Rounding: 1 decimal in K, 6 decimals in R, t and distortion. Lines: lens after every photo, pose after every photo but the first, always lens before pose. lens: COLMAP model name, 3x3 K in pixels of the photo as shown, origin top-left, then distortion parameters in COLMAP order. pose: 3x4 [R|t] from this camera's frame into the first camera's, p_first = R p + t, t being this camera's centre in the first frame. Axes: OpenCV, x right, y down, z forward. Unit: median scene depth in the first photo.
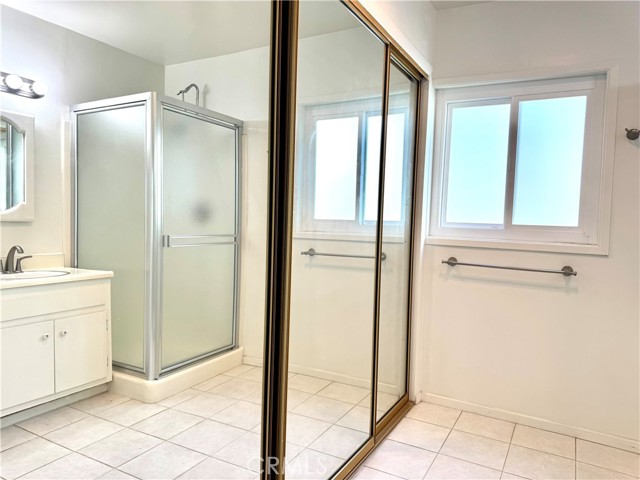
lens RADIAL K [[454.3, 0, 321.9], [0, 454.3, 240.2], [0, 0, 1]] dist [0.038609, -0.018104]
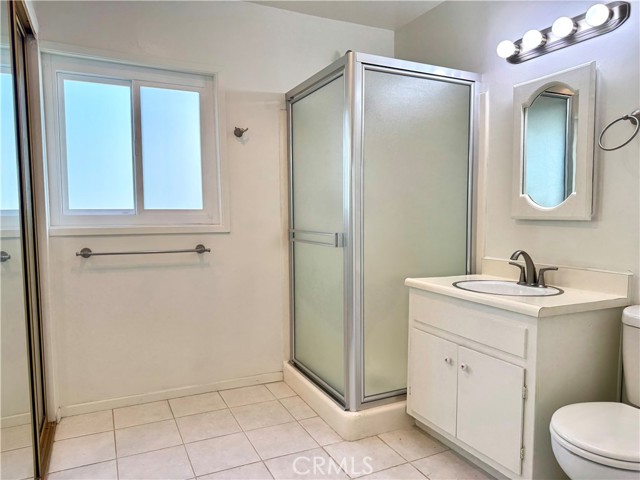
lens RADIAL K [[454.3, 0, 318.5], [0, 454.3, 240.4], [0, 0, 1]] dist [0.038609, -0.018104]
pose [[0.601878, -0.093161, 0.793135, -0.161289], [0.066068, 0.995576, 0.066803, -0.008410], [-0.795850, 0.012194, 0.605371, 0.089150]]
